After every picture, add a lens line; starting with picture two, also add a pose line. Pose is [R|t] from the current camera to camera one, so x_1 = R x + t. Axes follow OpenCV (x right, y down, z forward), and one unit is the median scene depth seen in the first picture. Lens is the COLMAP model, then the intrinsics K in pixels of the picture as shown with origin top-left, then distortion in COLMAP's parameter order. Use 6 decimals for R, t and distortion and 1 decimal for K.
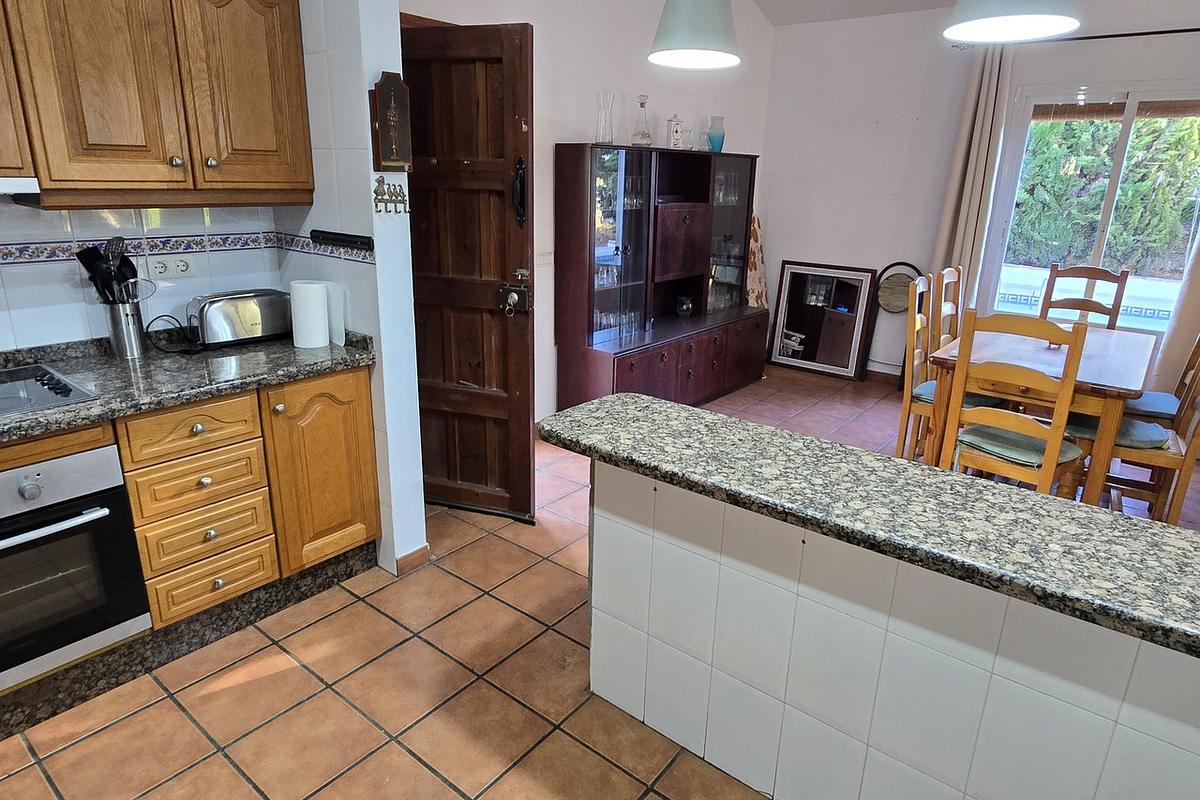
lens RADIAL K [[715.0, 0, 601.4], [0, 715.0, 398.0], [0, 0, 1]] dist [0.000212, -0.000666]
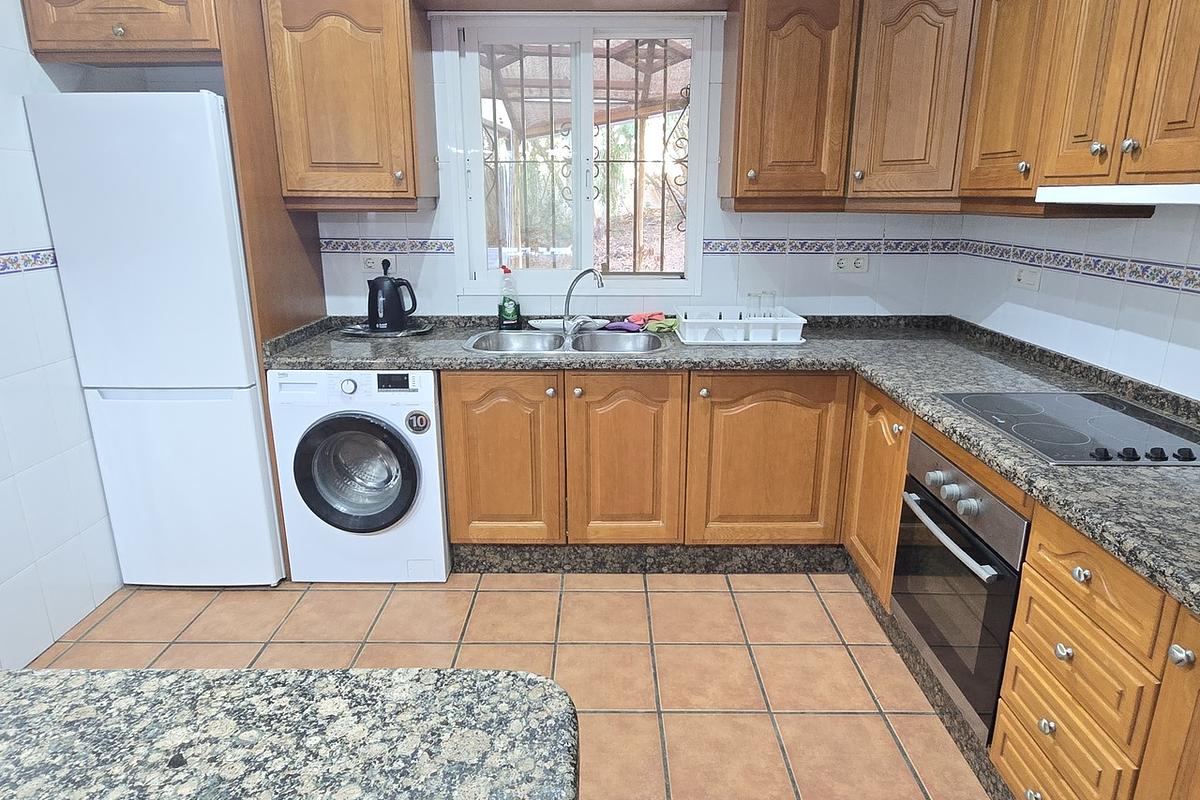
lens RADIAL K [[715.0, 0, 606.6], [0, 715.0, 395.3], [0, 0, 1]] dist [0.000212, -0.000666]
pose [[-0.788736, 0.140960, -0.598352, 0.138315], [-0.205202, 0.857152, 0.472422, -0.352868], [0.579472, 0.495399, -0.647142, 1.263033]]
